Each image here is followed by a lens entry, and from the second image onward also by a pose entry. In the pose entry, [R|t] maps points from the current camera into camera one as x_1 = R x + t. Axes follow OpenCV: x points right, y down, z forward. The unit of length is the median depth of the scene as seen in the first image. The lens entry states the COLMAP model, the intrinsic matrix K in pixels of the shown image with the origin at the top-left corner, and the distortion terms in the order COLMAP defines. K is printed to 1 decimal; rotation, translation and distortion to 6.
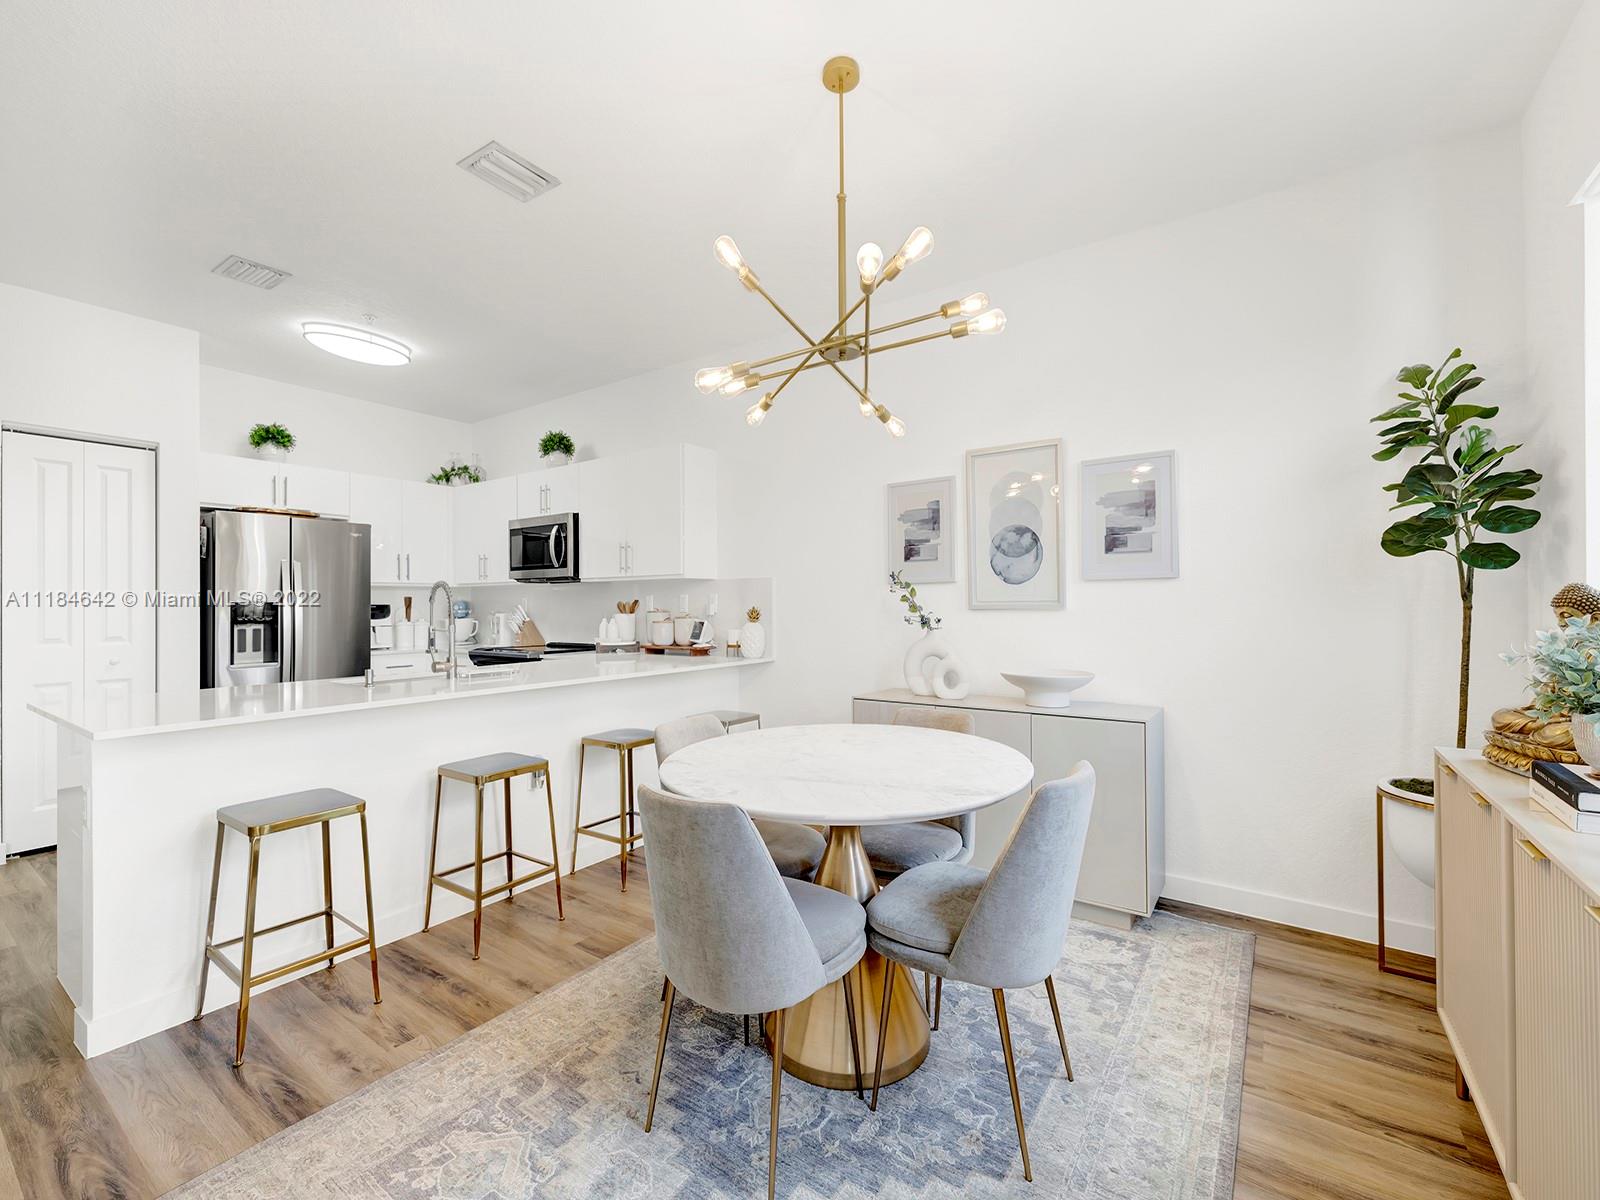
lens RADIAL K [[677.3, 0, 806.2], [0, 677.3, 597.4], [0, 0, 1]] dist [0.000988, -0.000143]
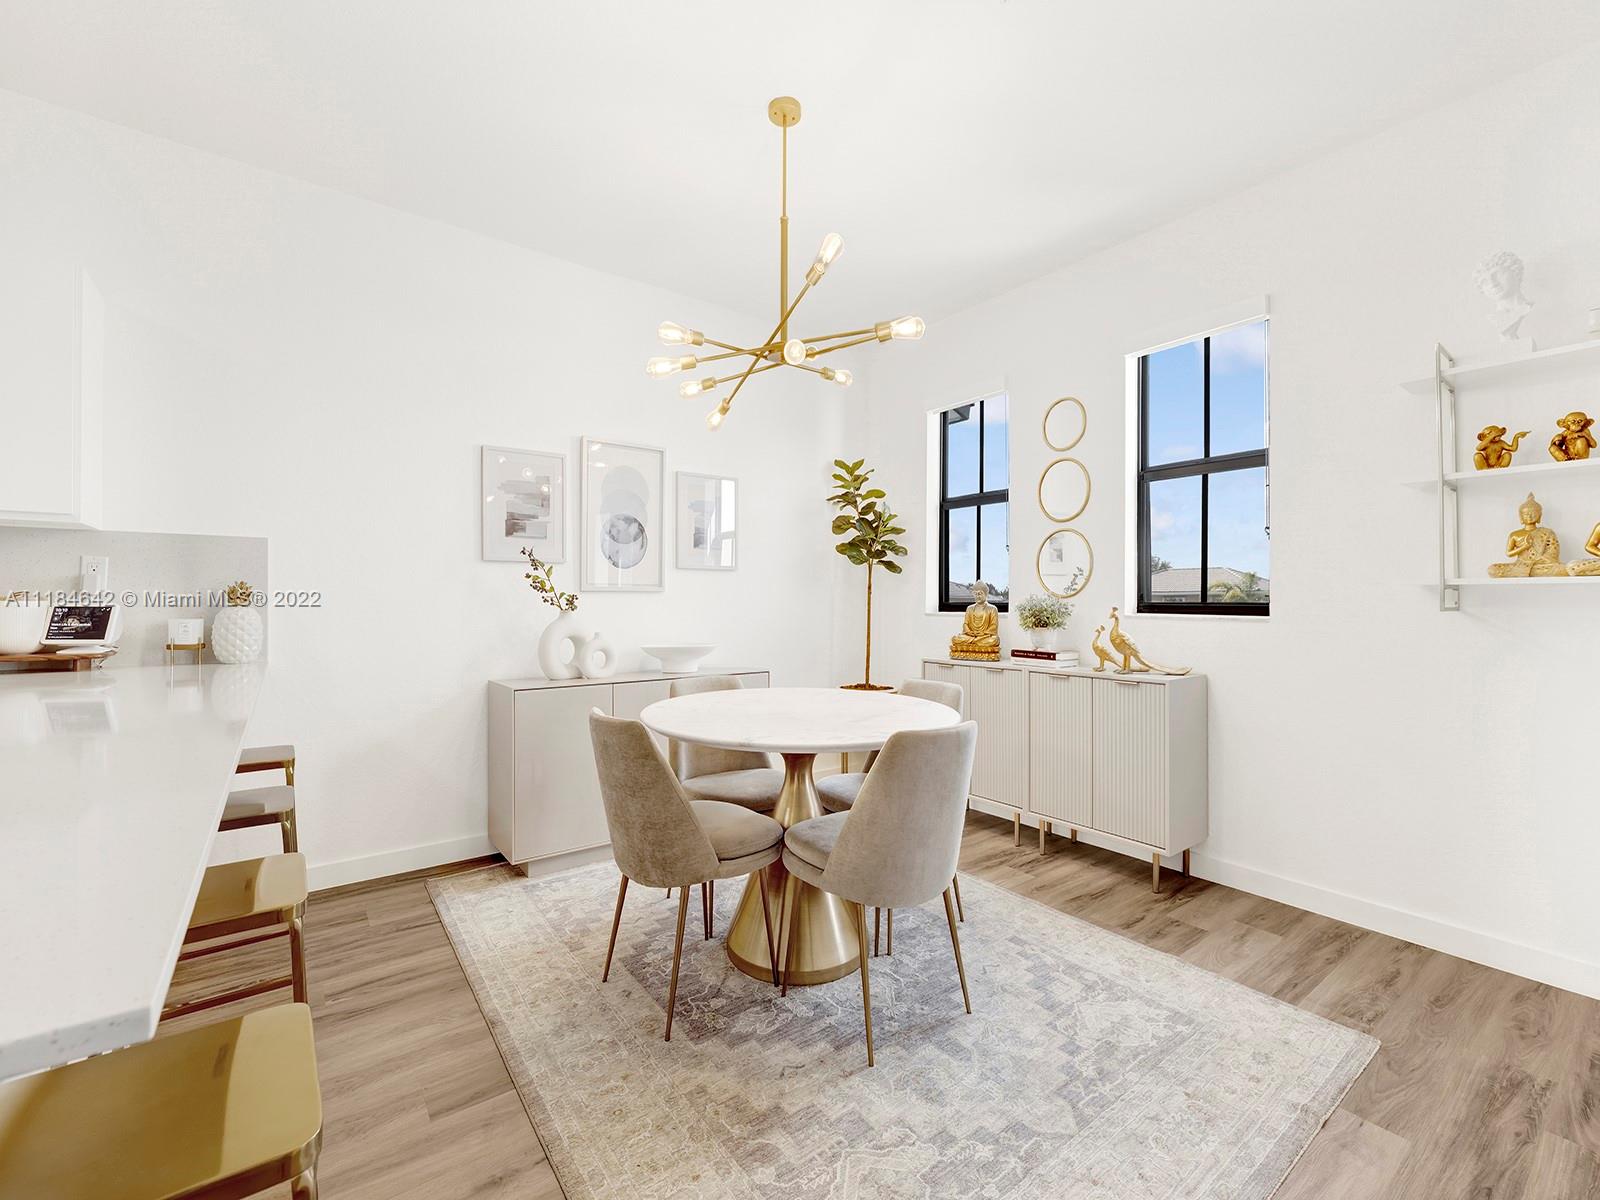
lens RADIAL K [[688.7, 0, 796.9], [0, 688.7, 593.7], [0, 0, 1]] dist [0.008729, -0.000049]
pose [[0.317325, 0.019802, 0.948110, -0.498574], [-0.013895, 0.999772, -0.016230, 0.026951], [-0.948215, -0.008024, 0.317528, 0.295144]]
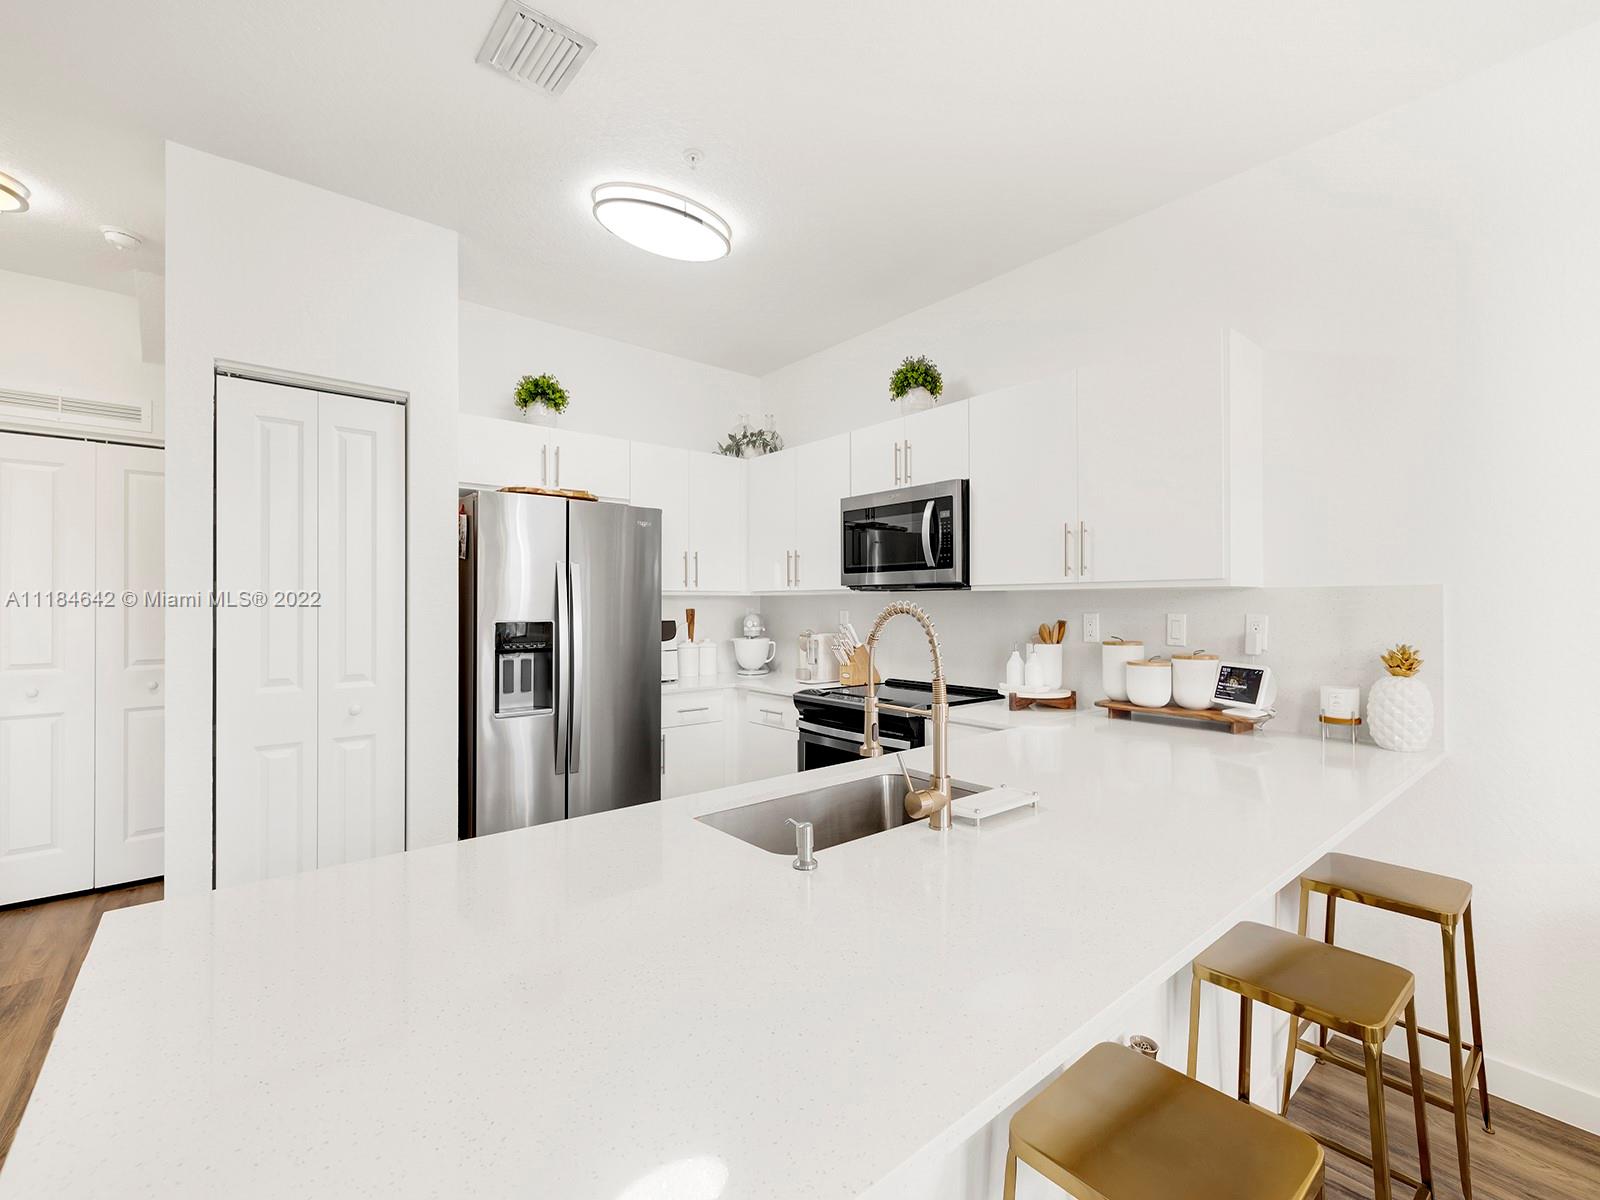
lens RADIAL K [[695.7, 0, 805.7], [0, 695.7, 598.9], [0, 0, 1]] dist [0.001383, -0.000026]
pose [[0.963611, 0.003168, -0.267290, -0.341141], [-0.002465, 0.999993, 0.002964, -0.018997], [0.267297, -0.002198, 0.963612, 0.385340]]
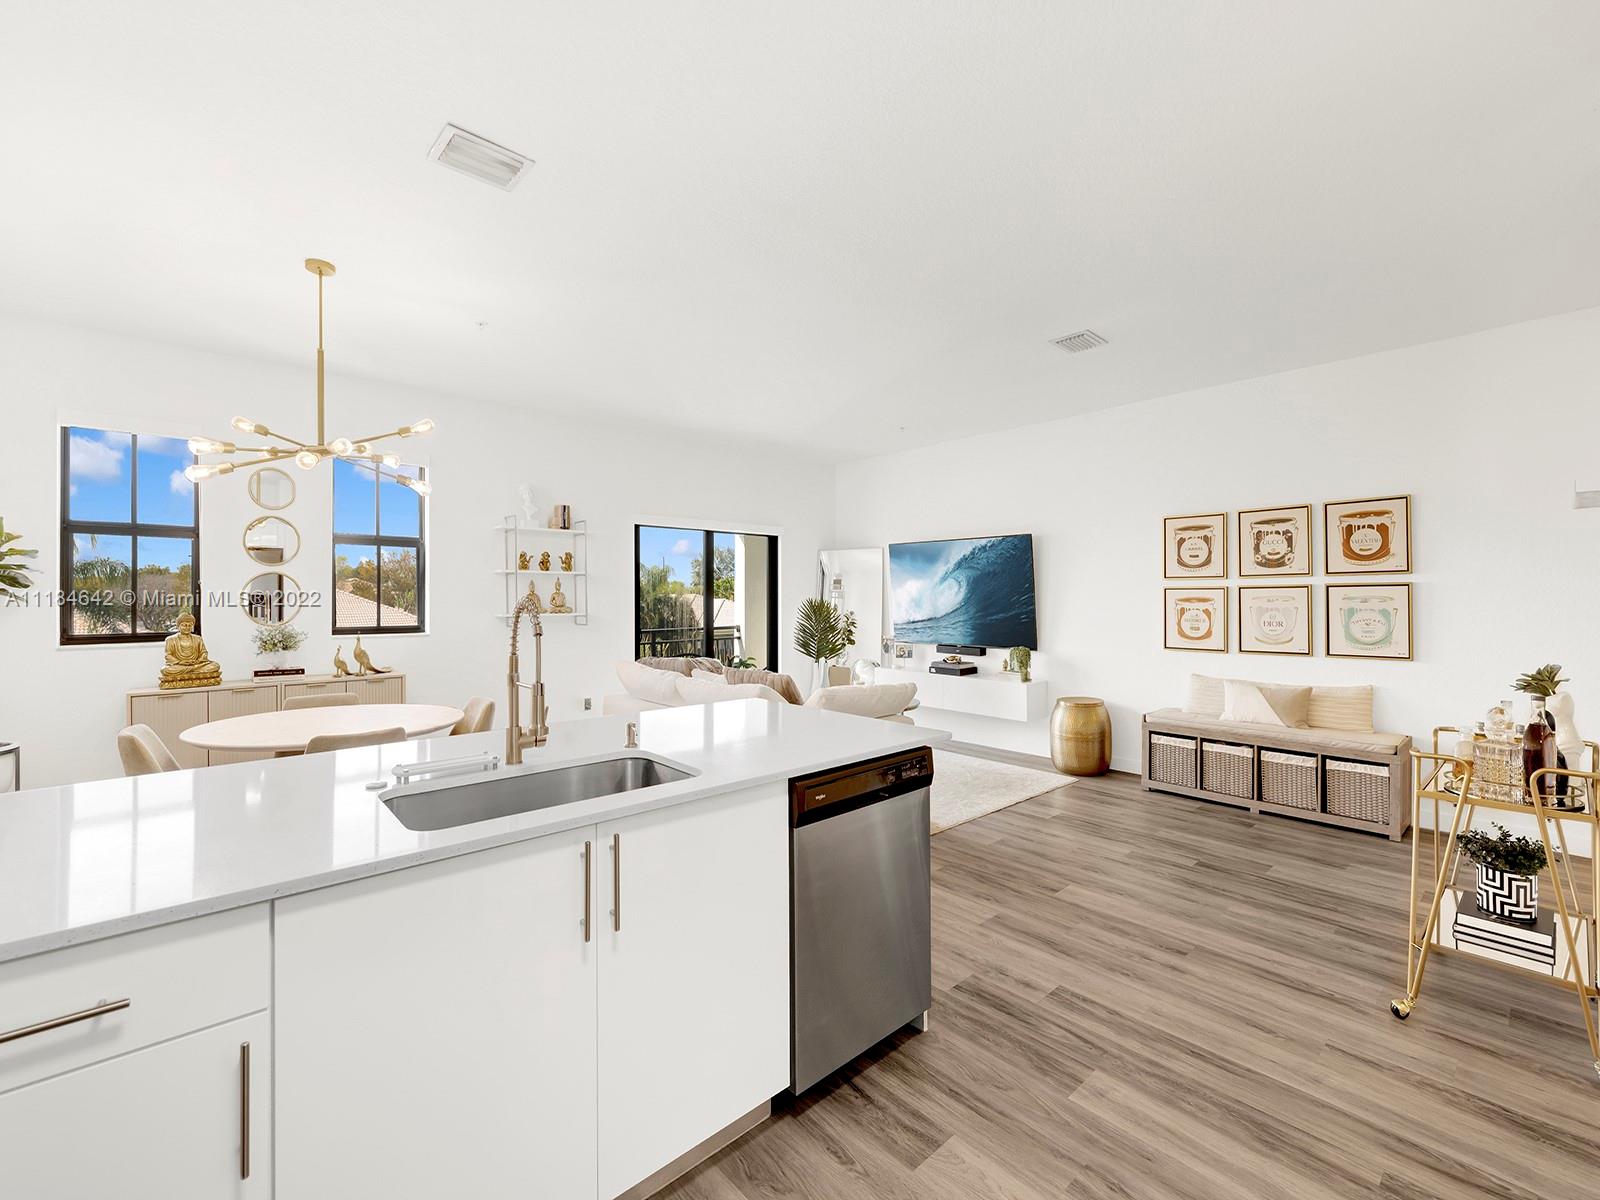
lens RADIAL K [[674.2, 0, 802.4], [0, 674.2, 598.3], [0, 0, 1]] dist [-0.001016, -0.000306]
pose [[-0.972618, 0.010177, 0.232185, -0.636558], [0.007847, 0.999909, -0.010956, -0.011688], [-0.232275, -0.008834, -0.972610, 1.065945]]
